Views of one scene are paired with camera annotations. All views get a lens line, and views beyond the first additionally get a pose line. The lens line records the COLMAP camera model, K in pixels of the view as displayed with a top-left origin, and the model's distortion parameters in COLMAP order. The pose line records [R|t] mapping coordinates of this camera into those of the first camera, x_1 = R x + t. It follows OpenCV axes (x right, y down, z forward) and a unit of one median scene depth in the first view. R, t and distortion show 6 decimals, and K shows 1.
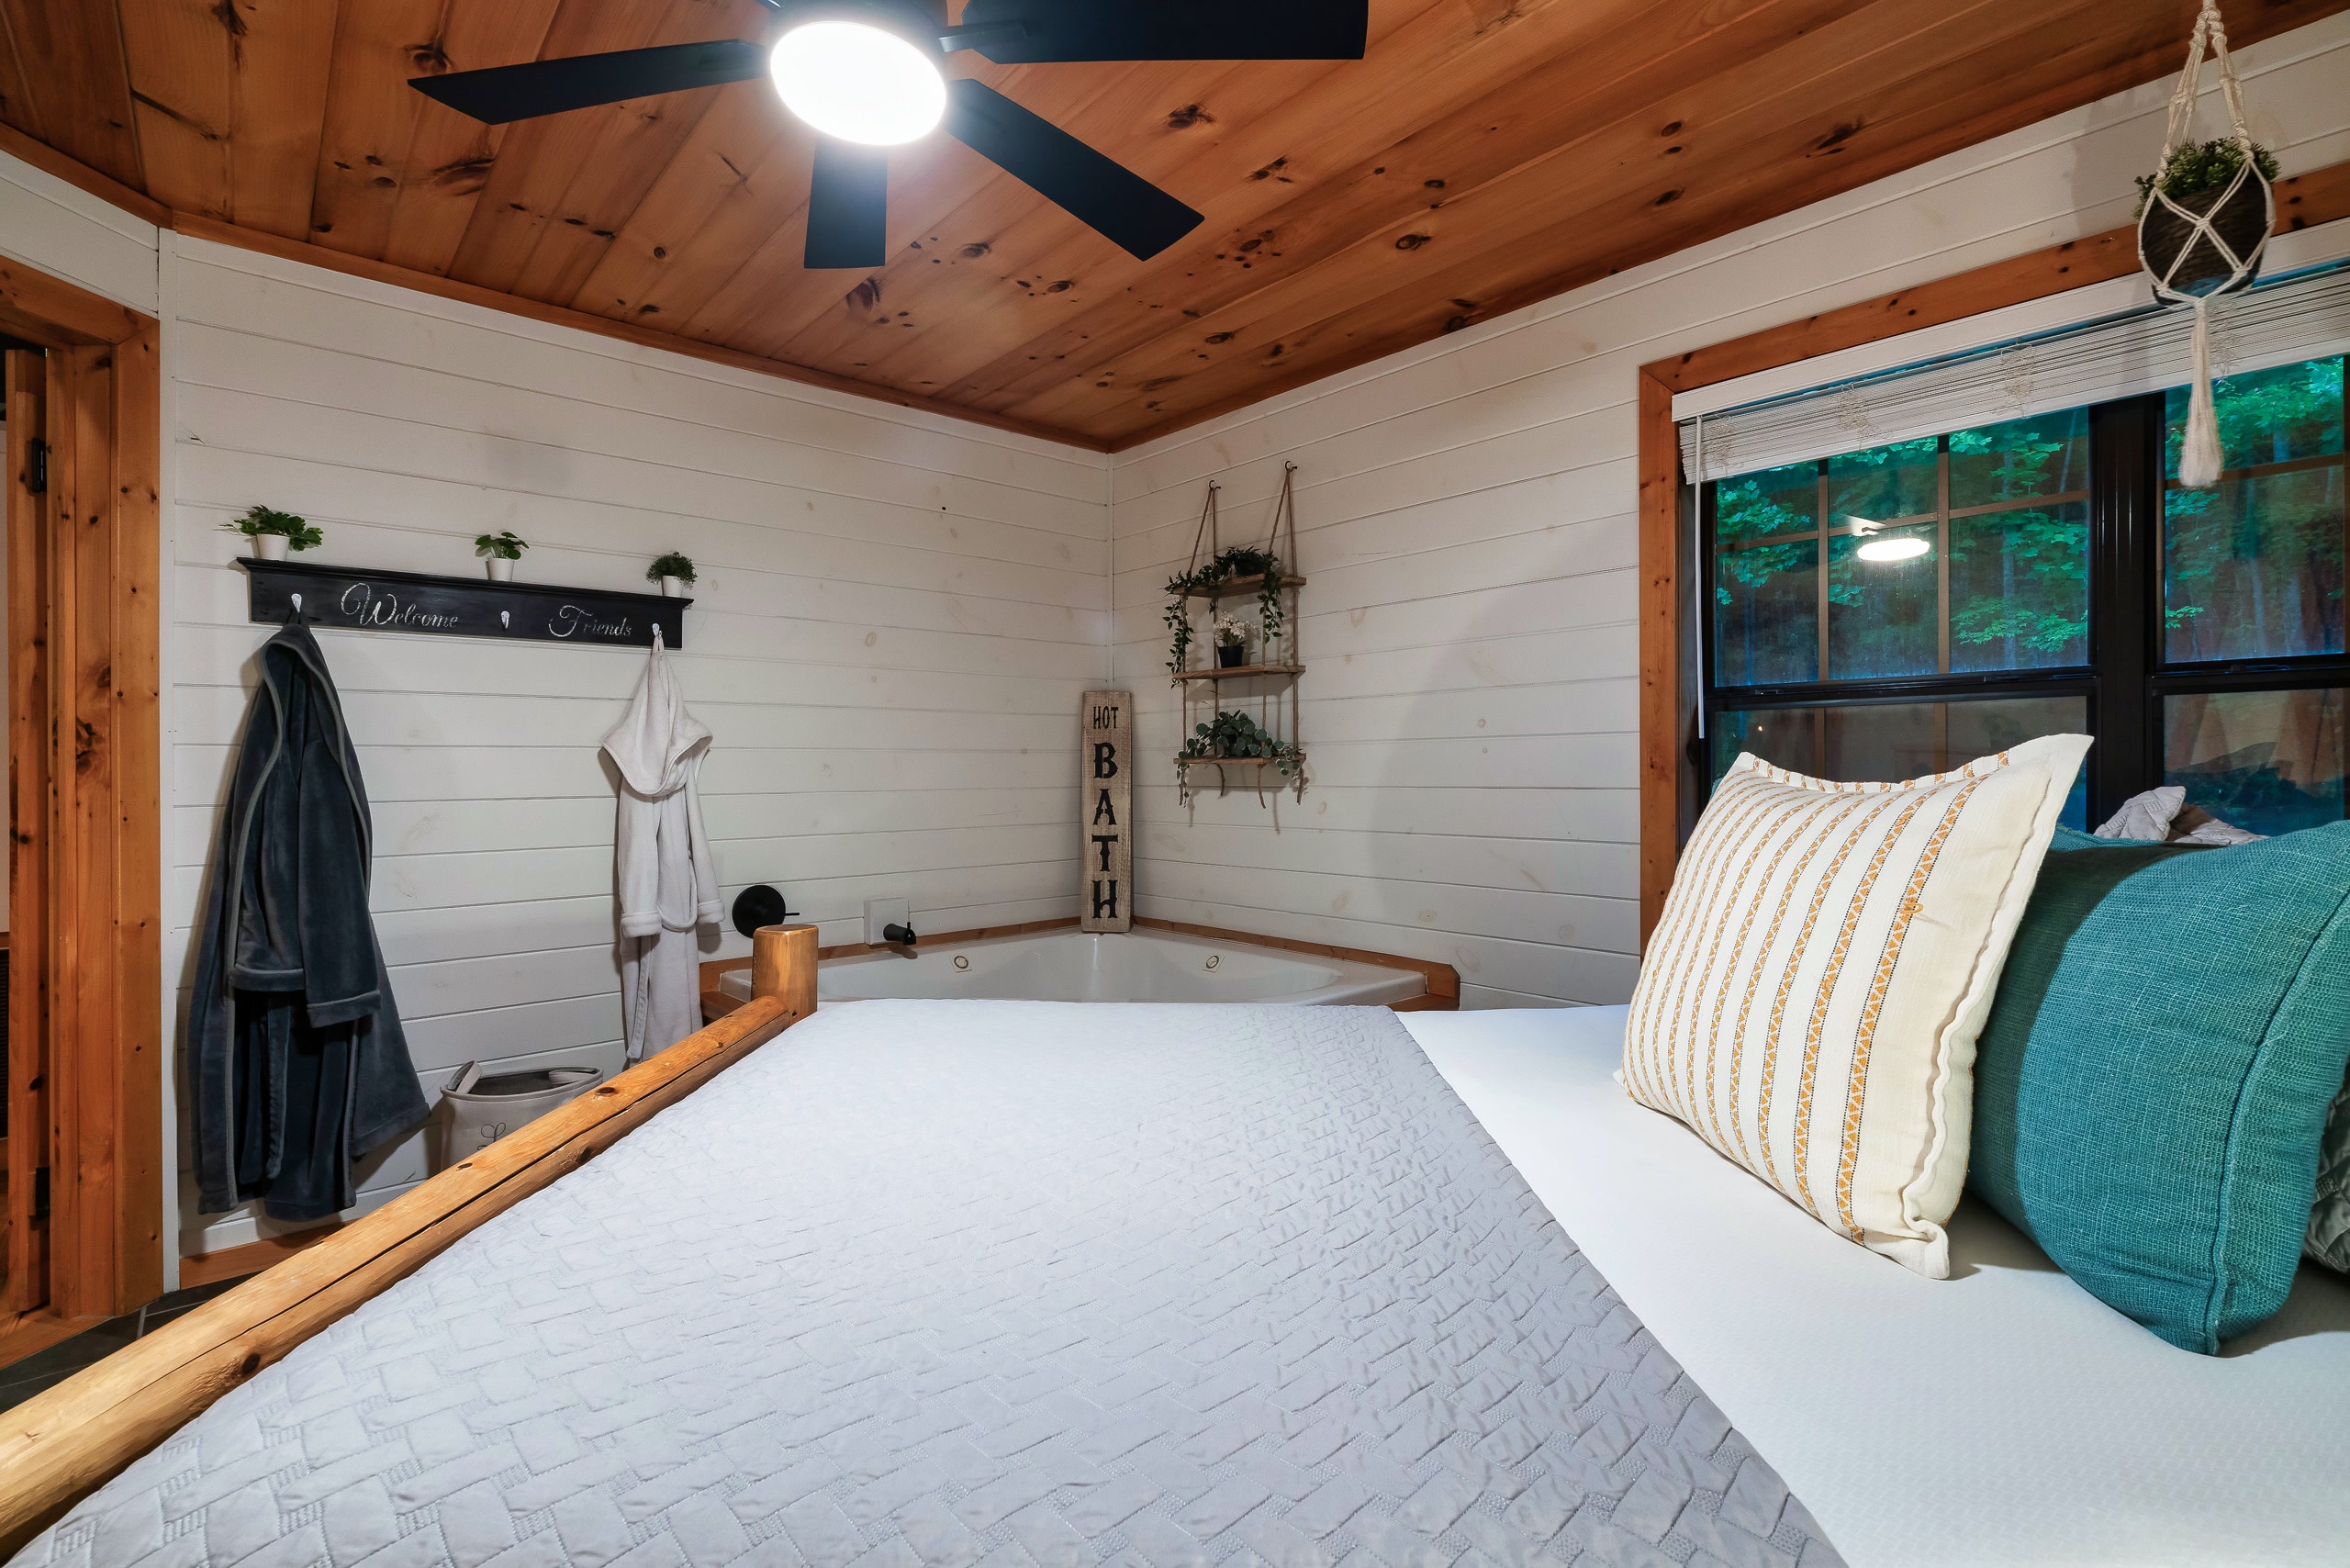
lens RADIAL K [[1089.7, 0, 1175.0], [0, 1089.7, 784.0], [0, 0, 1]] dist [0.000956, 0.001403]
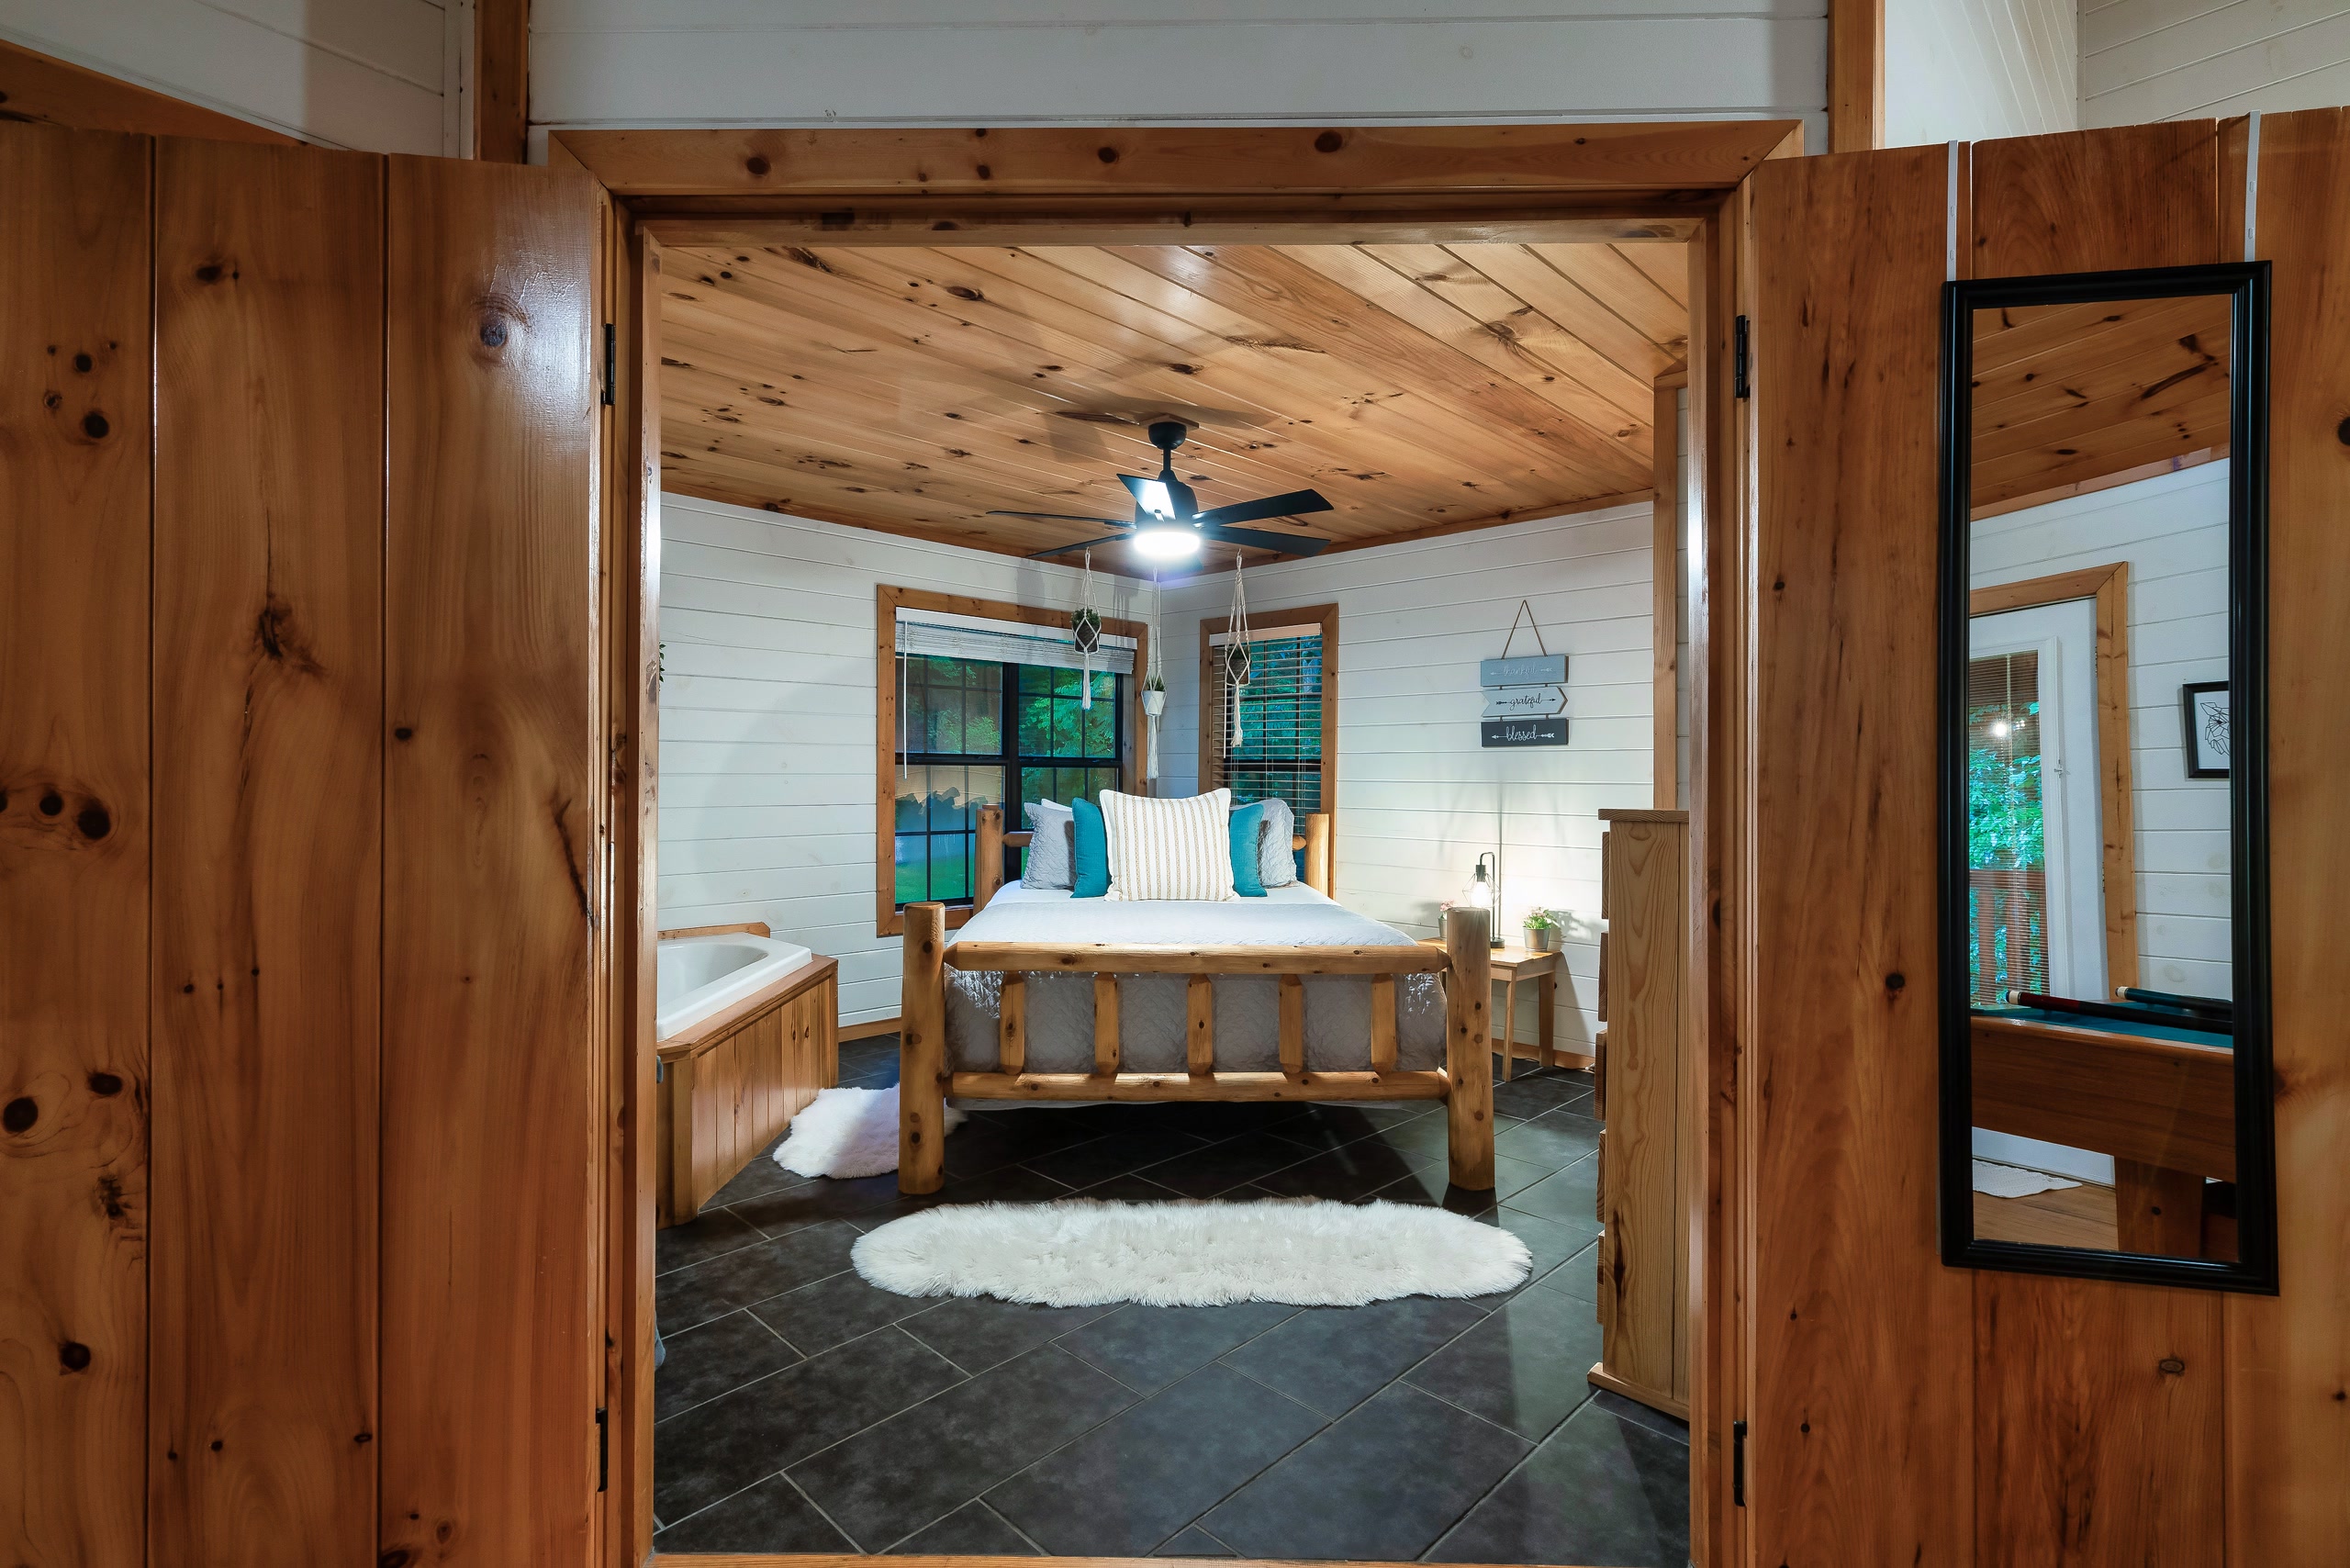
lens RADIAL K [[1089.7, 0, 1175.0], [0, 1089.7, 784.0], [0, 0, 1]] dist [0.000956, 0.001403]
pose [[-0.054461, 0.004369, 0.998506, -1.492749], [-0.000718, 0.999990, -0.004415, -0.024064], [-0.998516, -0.000957, -0.054457, 0.577703]]
